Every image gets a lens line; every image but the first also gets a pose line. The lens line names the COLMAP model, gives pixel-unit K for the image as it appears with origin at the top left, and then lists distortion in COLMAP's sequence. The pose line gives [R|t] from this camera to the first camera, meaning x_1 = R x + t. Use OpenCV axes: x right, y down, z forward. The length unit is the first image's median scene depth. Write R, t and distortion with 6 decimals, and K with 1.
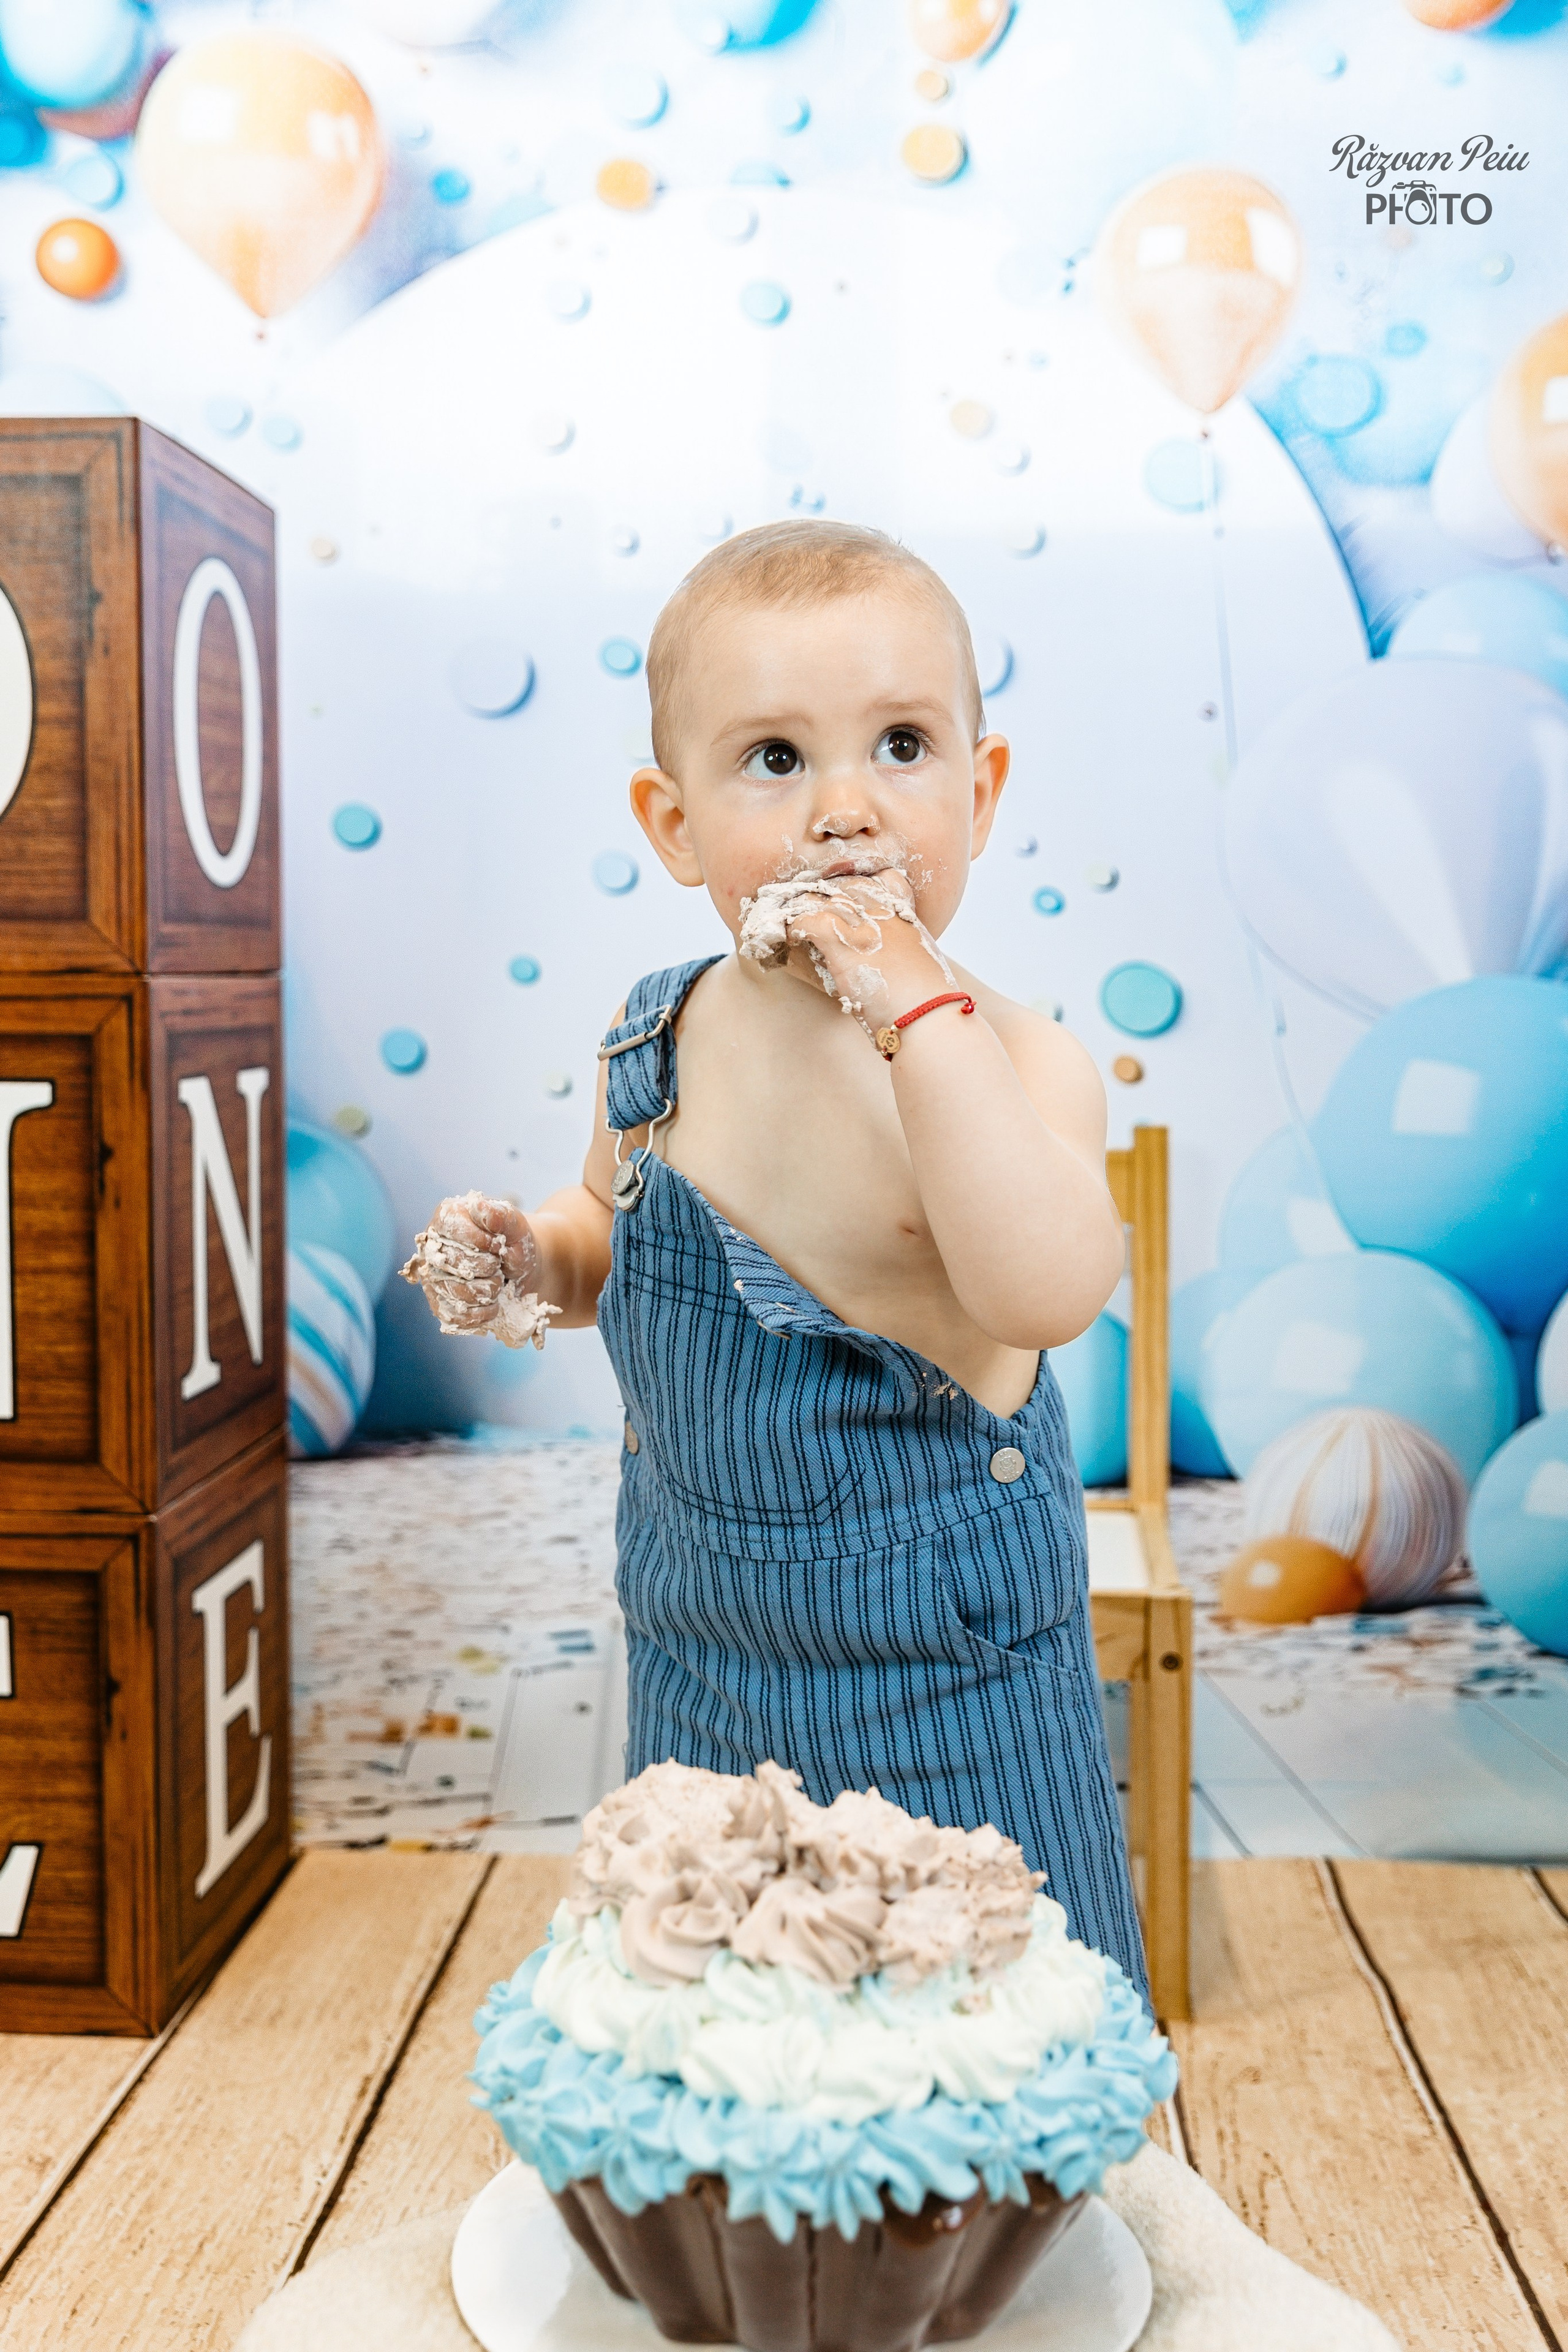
lens RADIAL K [[2550.0, 0, 765.5], [0, 2550.0, 1199.8], [0, 0, 1]] dist [-0.015853, 0.023404]
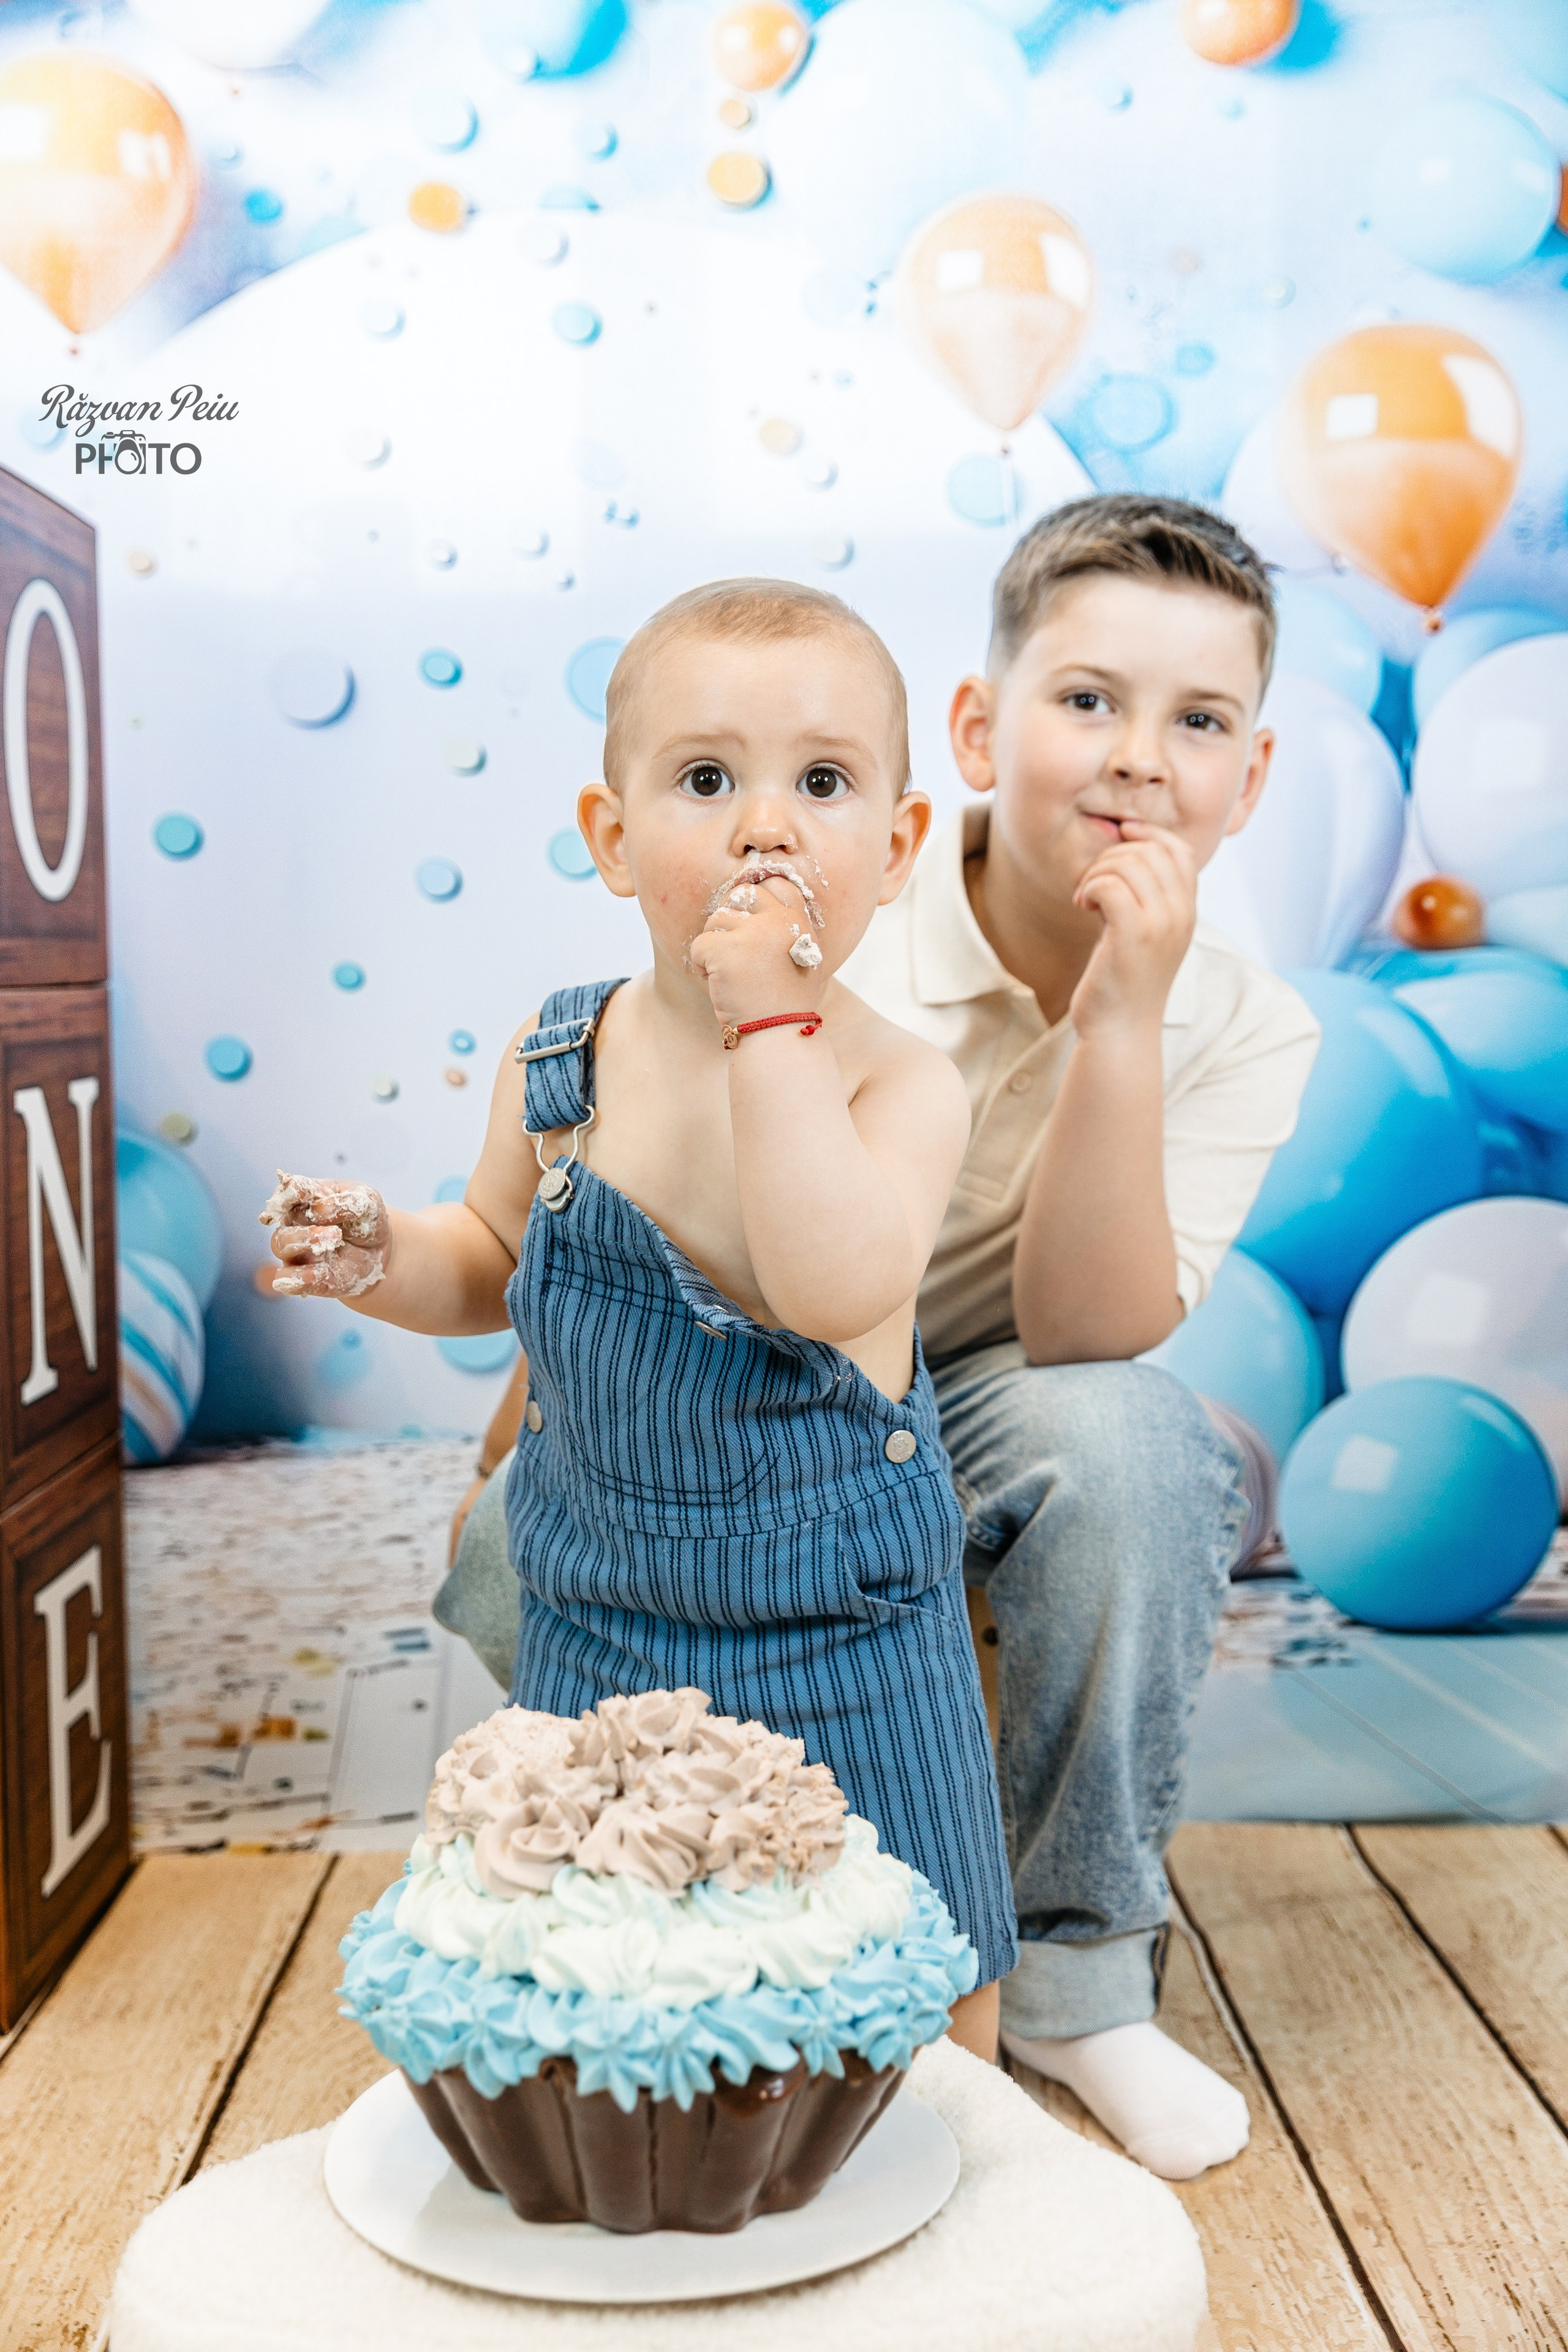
lens RADIAL K [[2644.8, 0, 763.7], [0, 2644.8, 1157.1], [0, 0, 1]] dist [-0.031826, 0.076241]
pose [[0.997695, -0.018122, 0.065391, -0.000512], [0.019258, 0.999674, -0.016788, 0.002952], [-0.065065, 0.018009, 0.997719, -0.076033]]
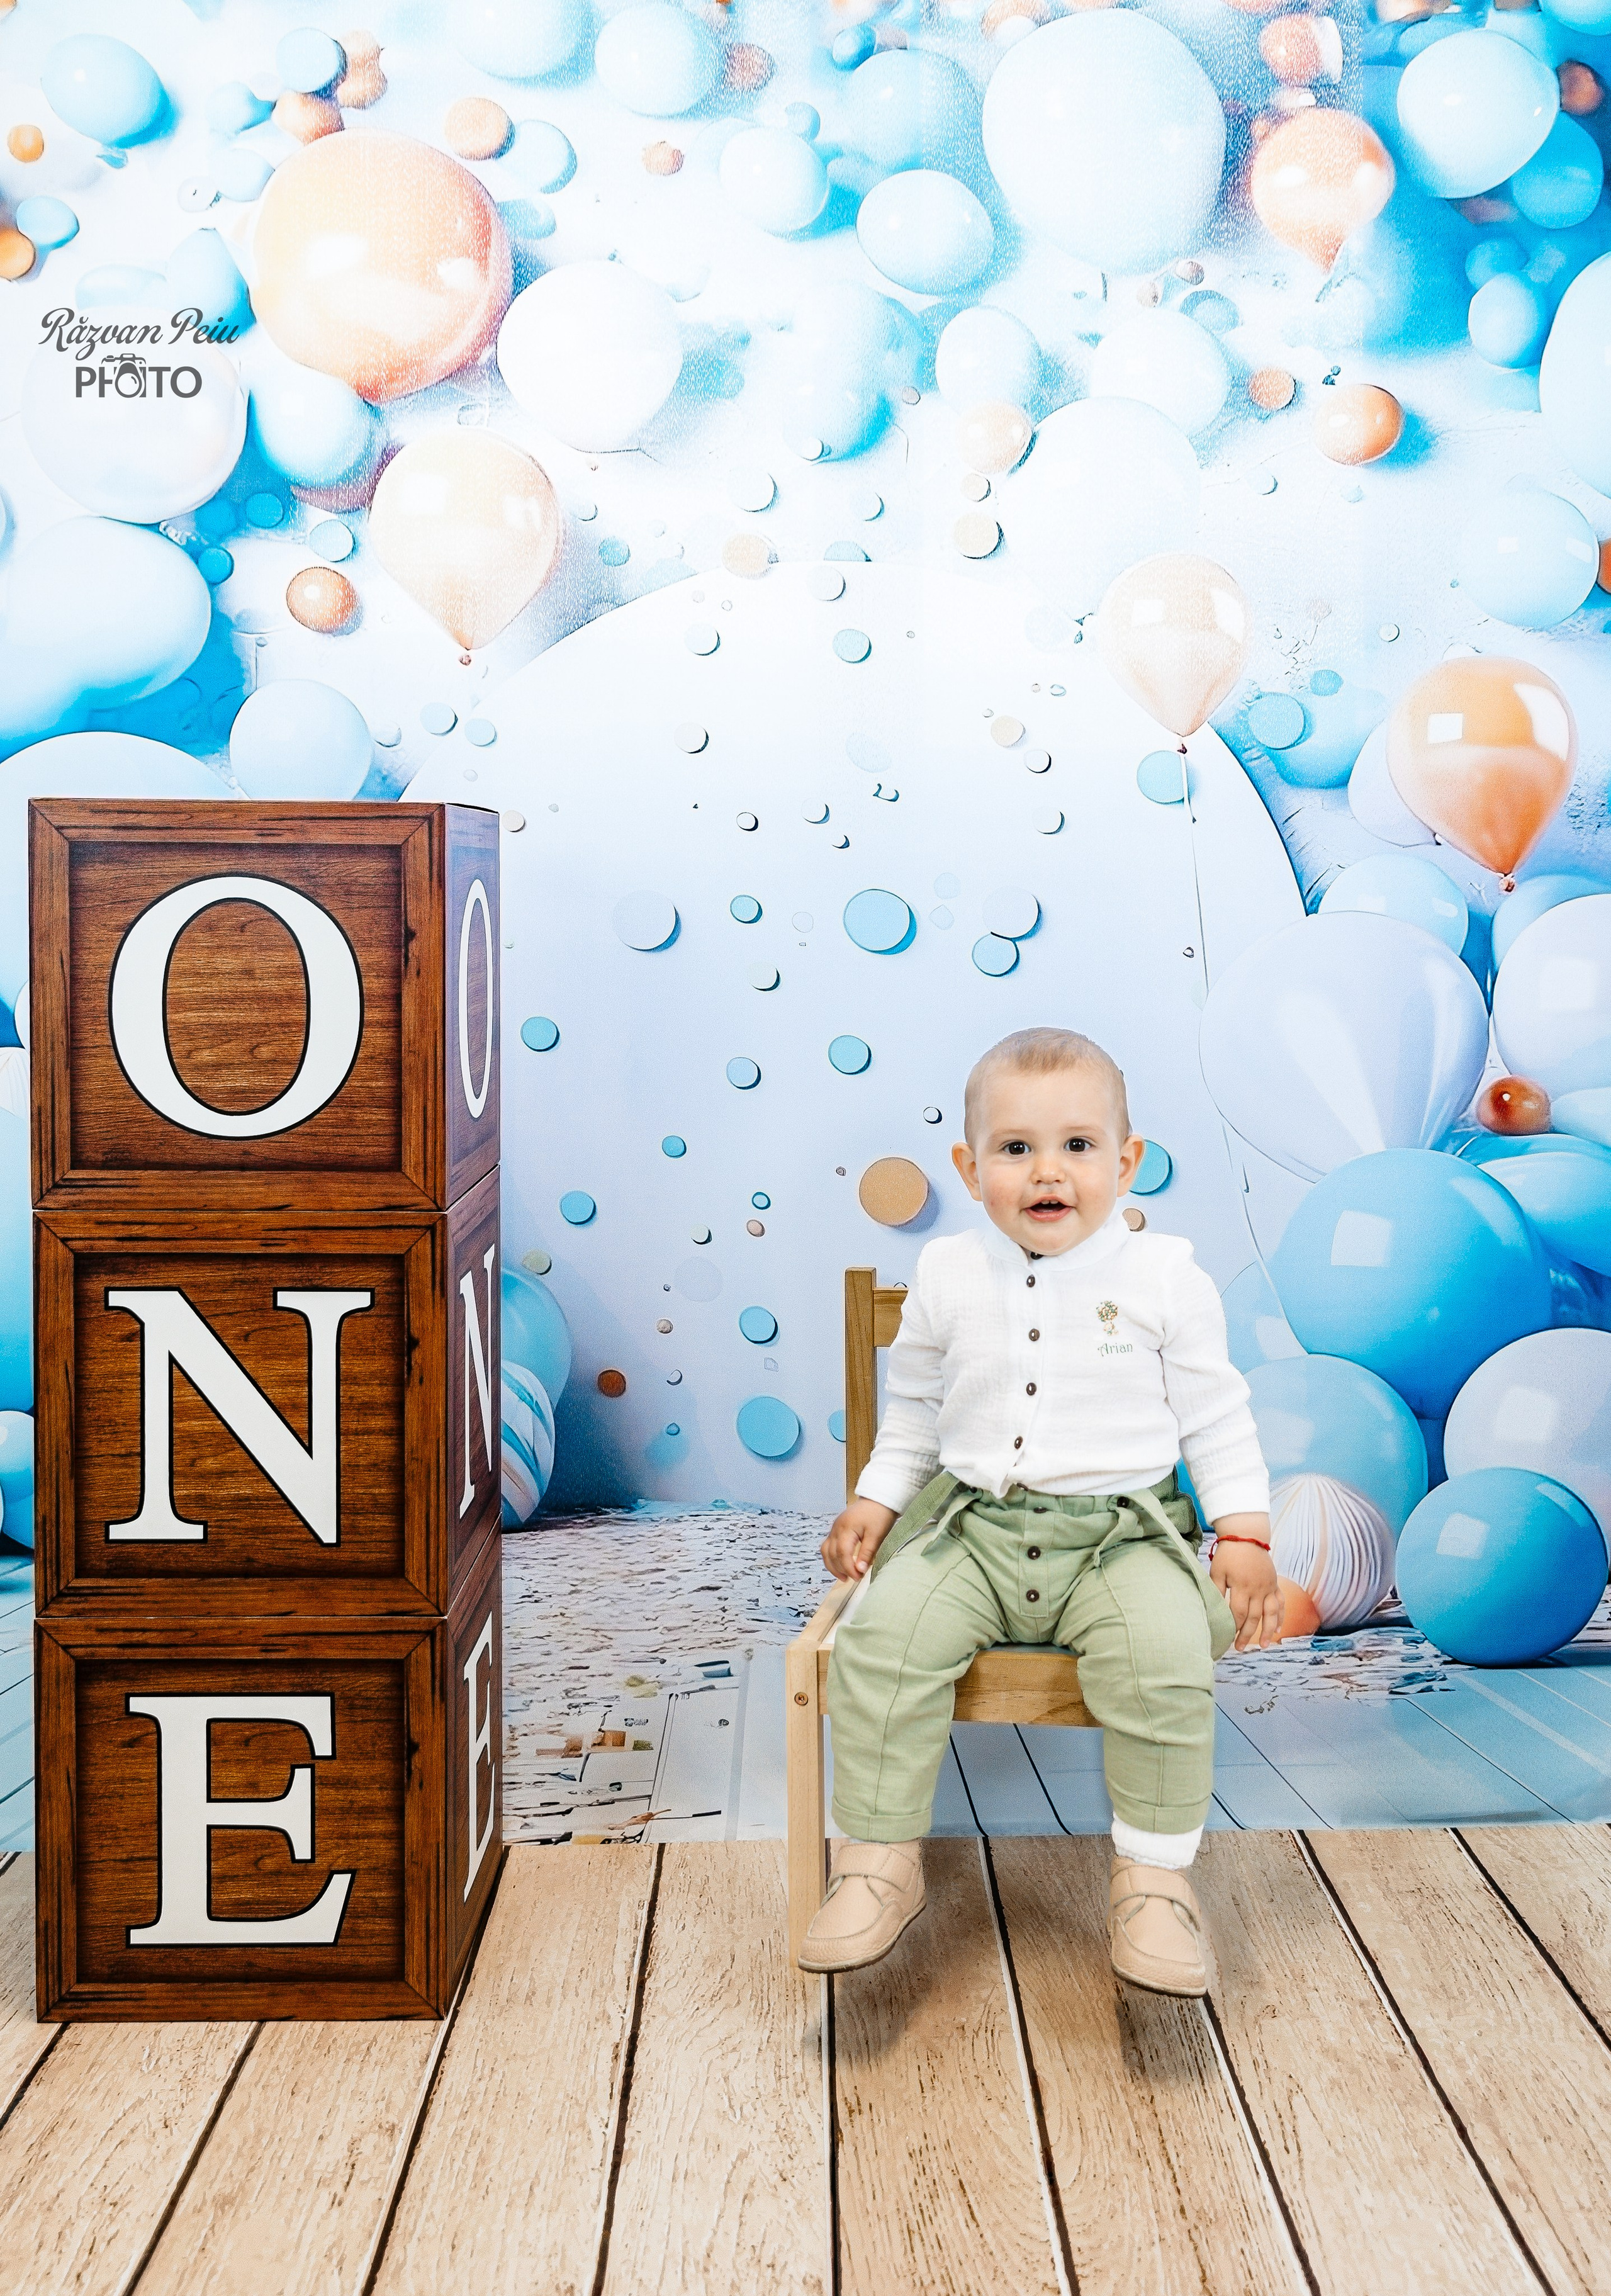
lens RADIAL K [[2201.9, 0, 929.9], [0, 2201.9, 1012.8], [0, 0, 1]] dist [0.002603, -0.016813]
pose [[0.995747, -0.006437, 0.091904, -0.092370], [0.012991, 0.997399, -0.070897, -0.105288], [-0.091209, 0.071790, 0.993241, -0.188133]]
